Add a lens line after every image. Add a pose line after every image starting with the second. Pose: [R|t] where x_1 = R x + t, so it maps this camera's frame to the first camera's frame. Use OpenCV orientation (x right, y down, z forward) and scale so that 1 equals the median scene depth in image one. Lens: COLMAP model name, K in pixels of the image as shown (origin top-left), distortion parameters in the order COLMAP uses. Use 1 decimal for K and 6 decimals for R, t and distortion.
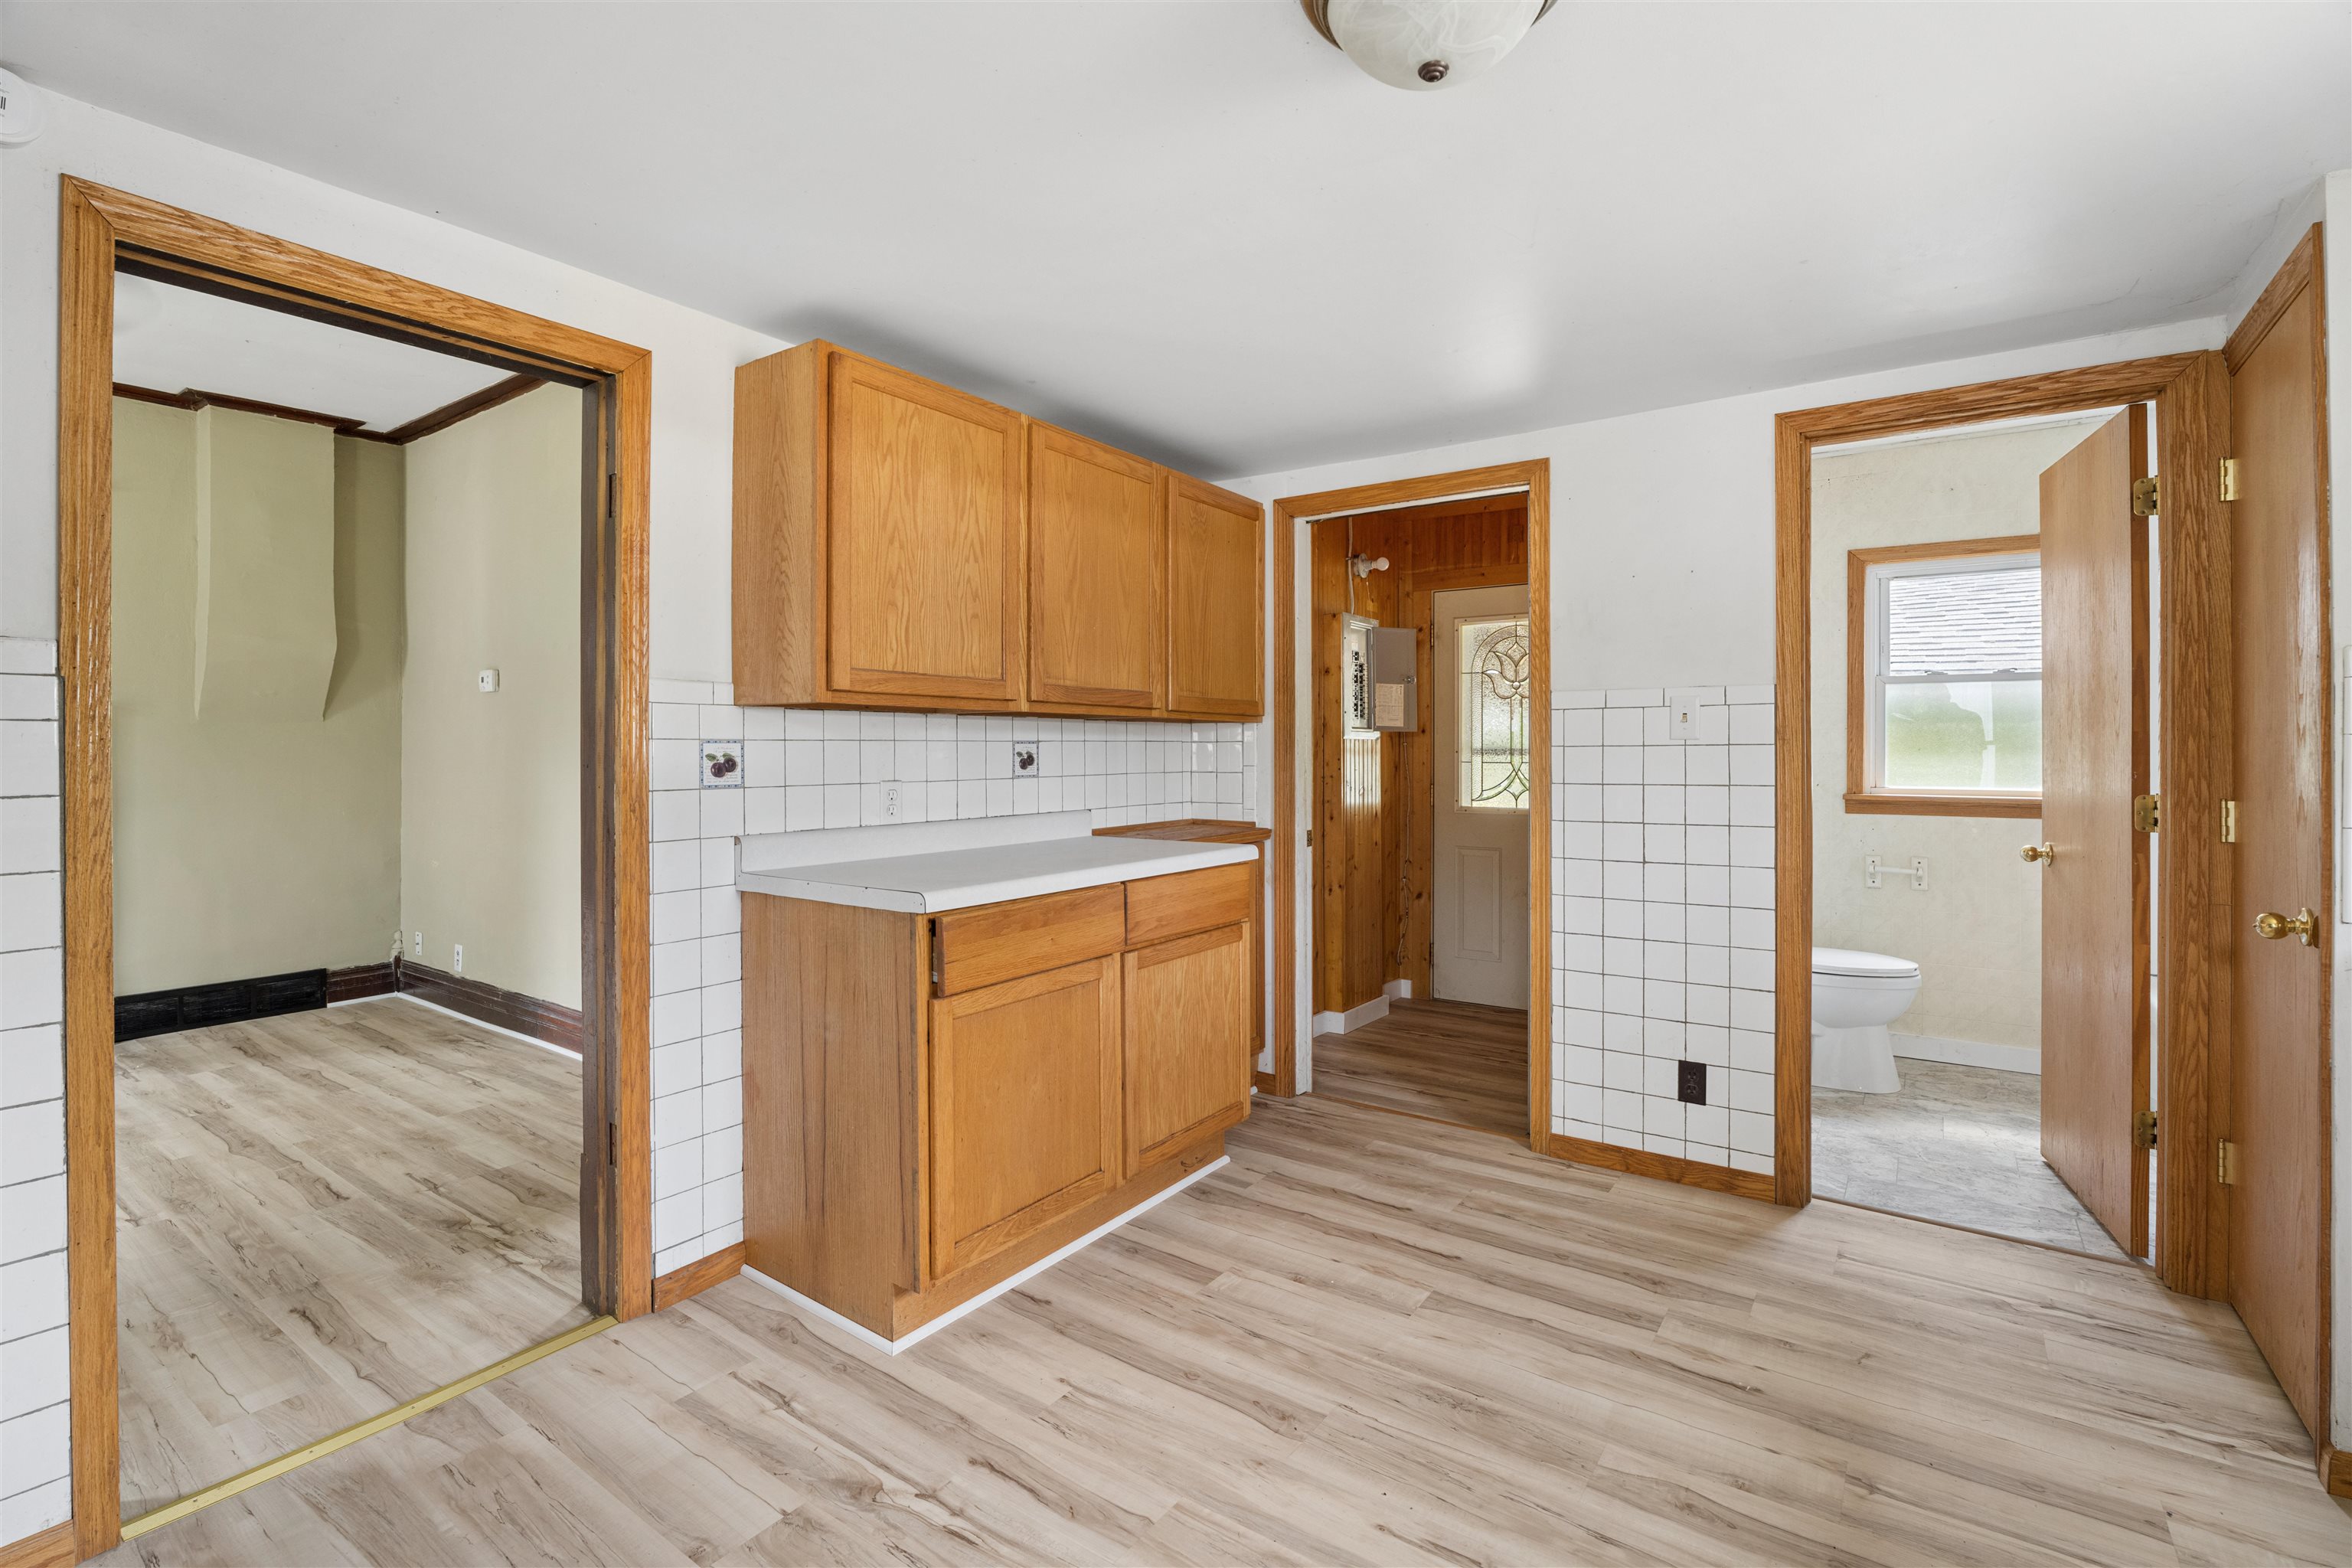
lens RADIAL K [[1070.9, 0, 1168.5], [0, 1070.9, 751.5], [0, 0, 1]] dist [-0.013617, 0.002209]
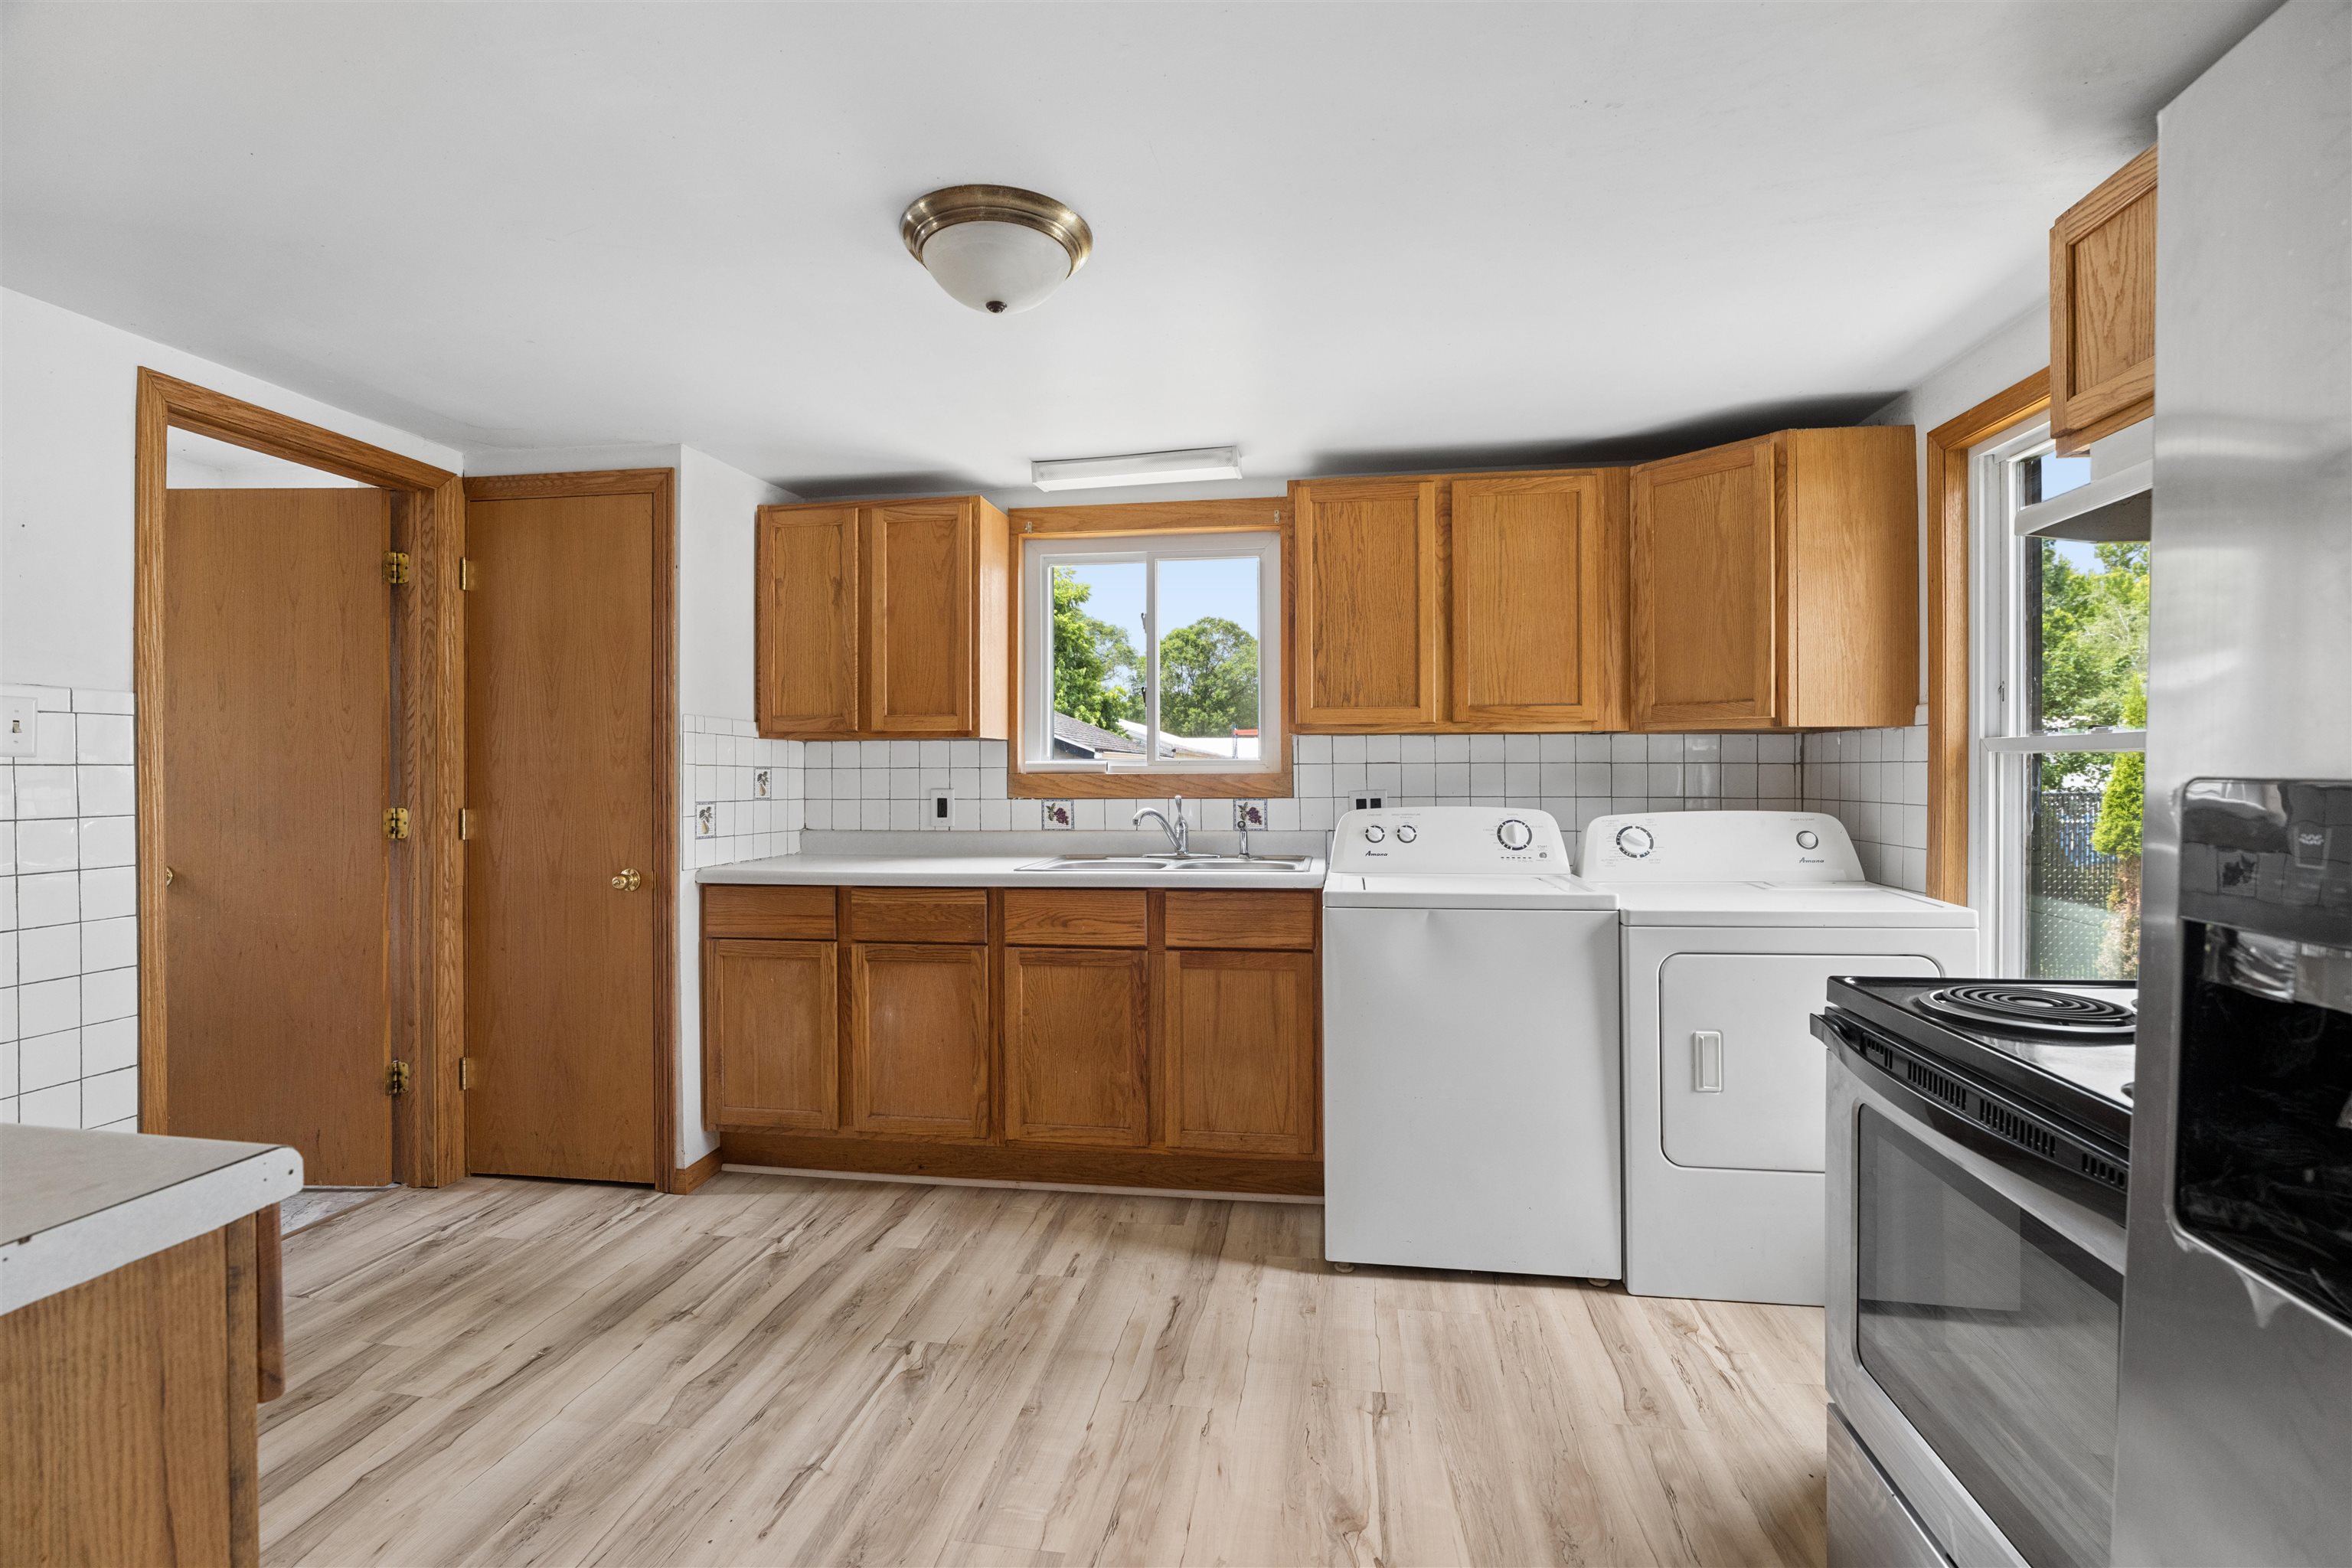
lens RADIAL K [[1070.9, 0, 1166.3], [0, 1070.9, 773.7], [0, 0, 1]] dist [-0.013617, 0.002209]
pose [[-0.434415, -0.002588, 0.900709, -0.656476], [0.001671, 0.999992, 0.003680, -0.002931], [-0.900711, 0.003104, -0.434407, 0.810255]]
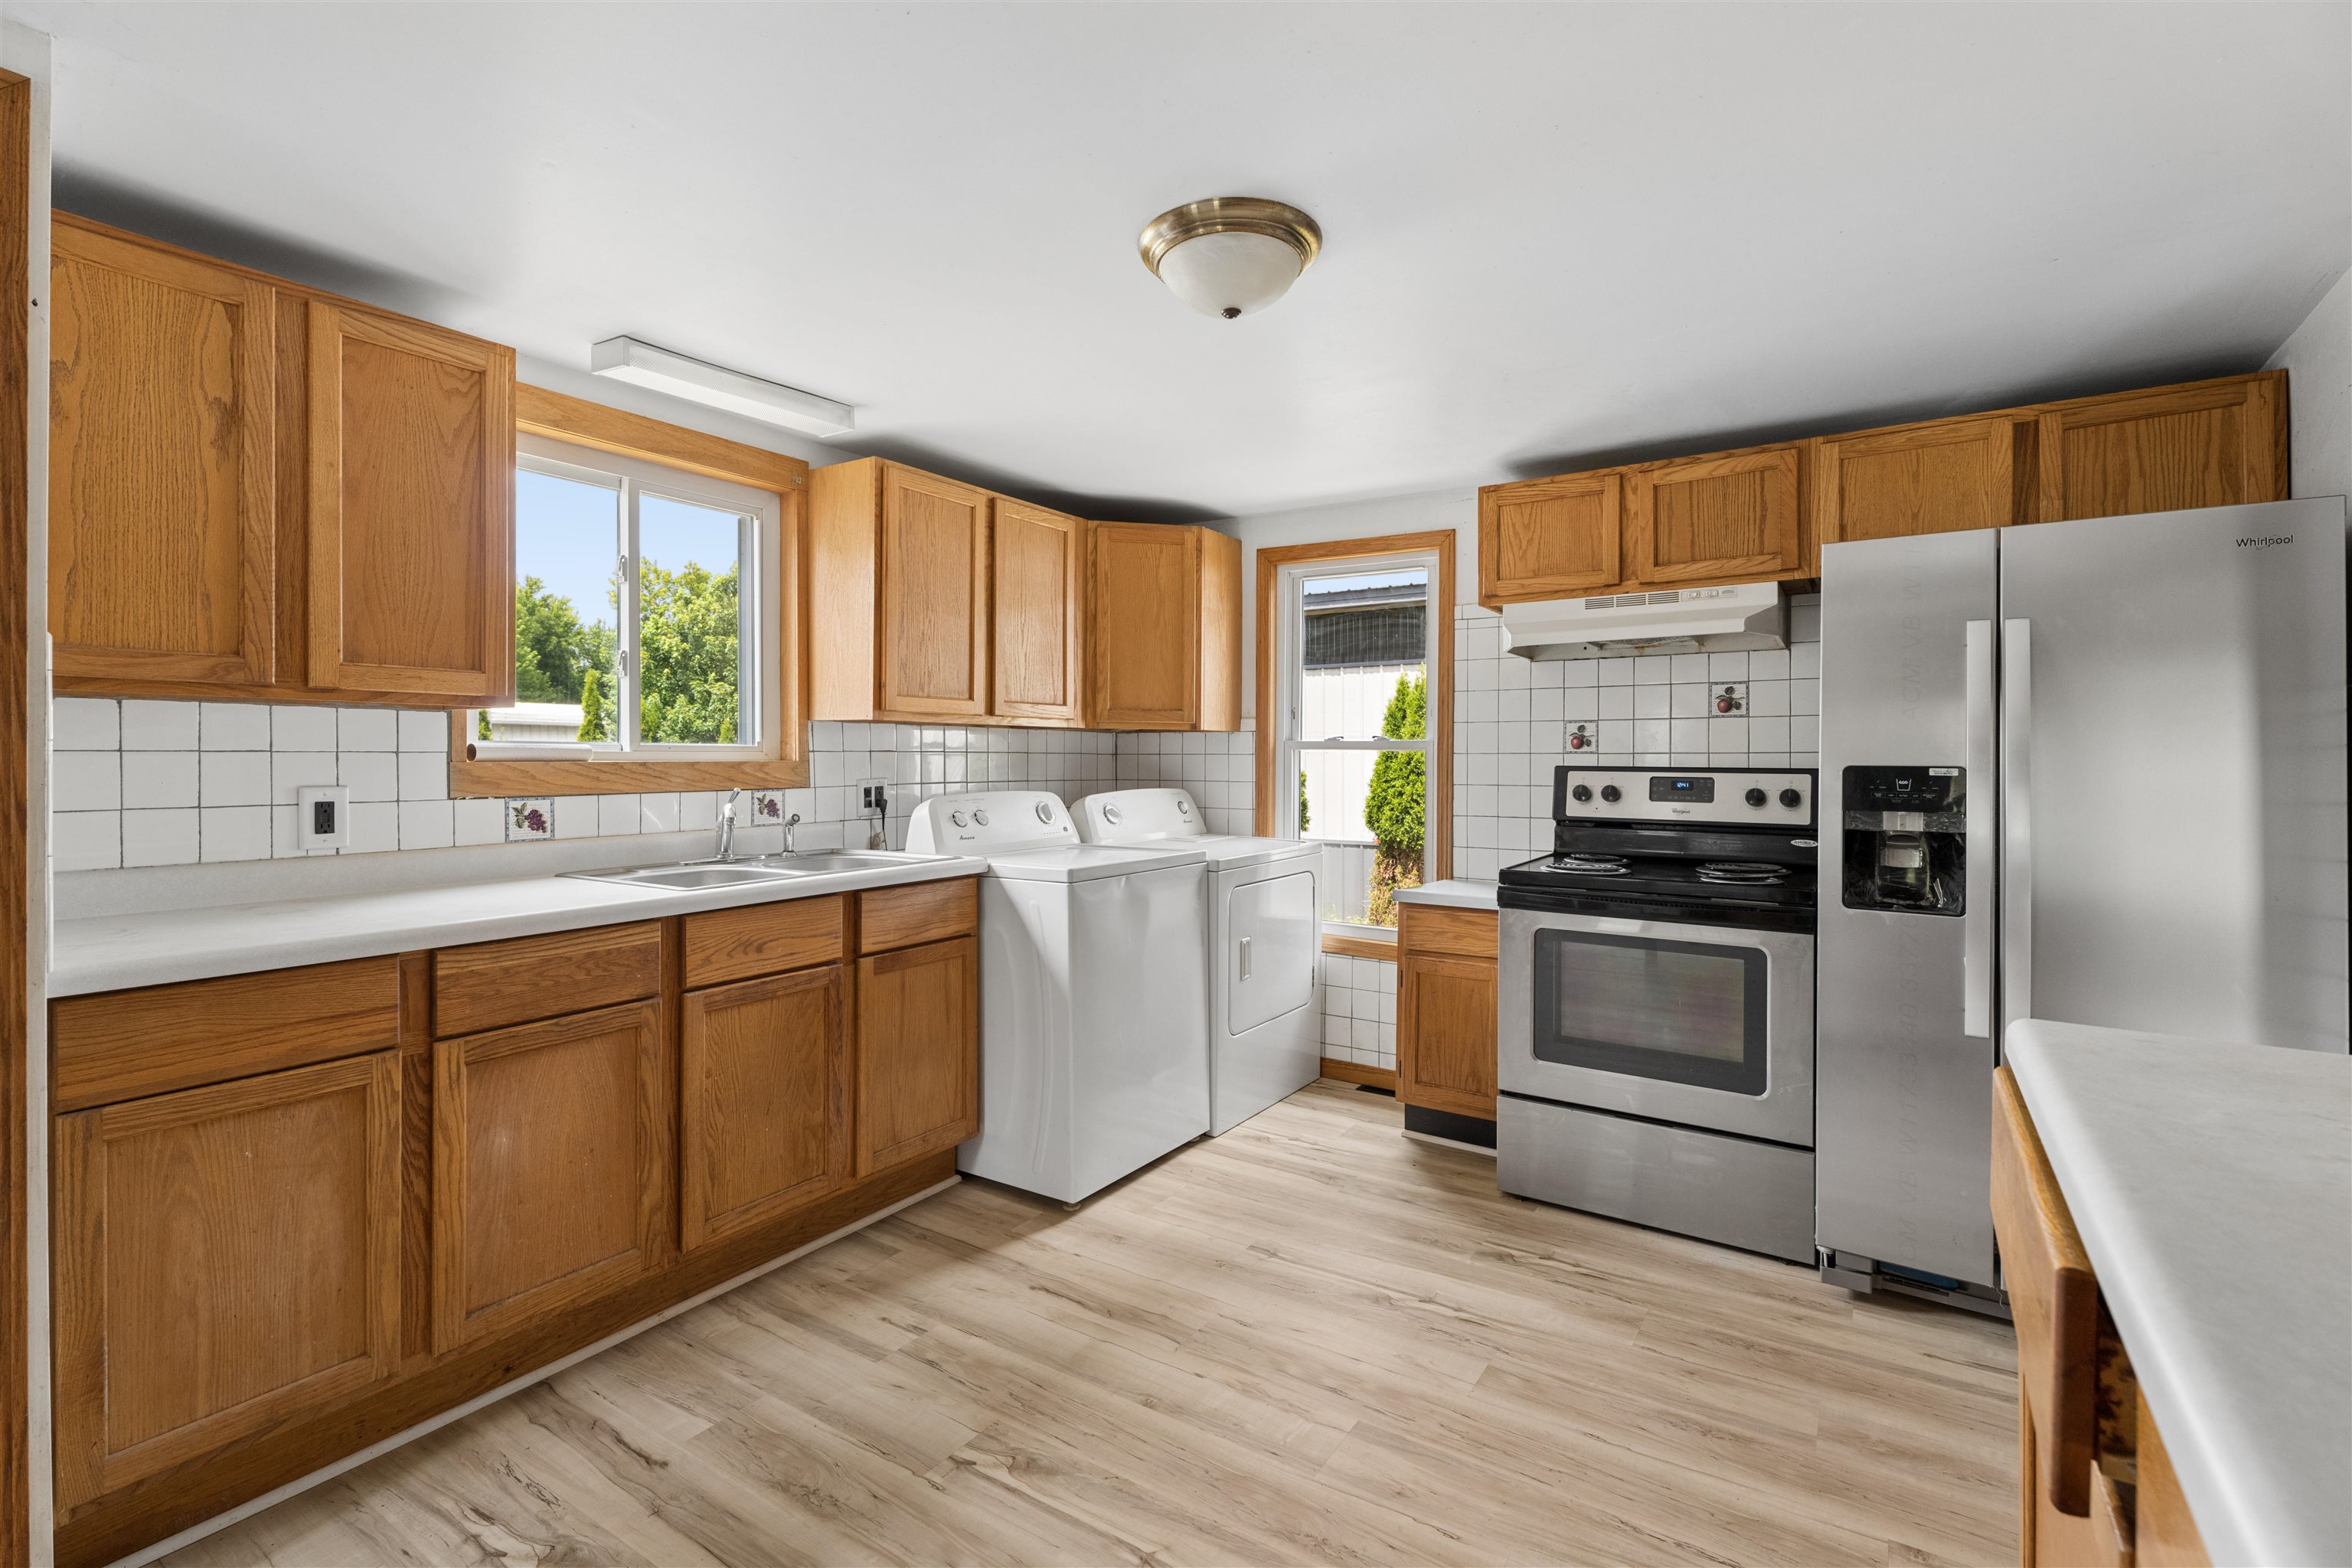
lens RADIAL K [[1070.9, 0, 1184.8], [0, 1070.9, 762.7], [0, 0, 1]] dist [-0.013617, 0.002209]
pose [[-0.999316, -0.003591, -0.036797, 0.212229], [-0.003765, 0.999982, 0.004648, -0.003716], [0.036779, 0.004784, -0.999312, 1.420858]]
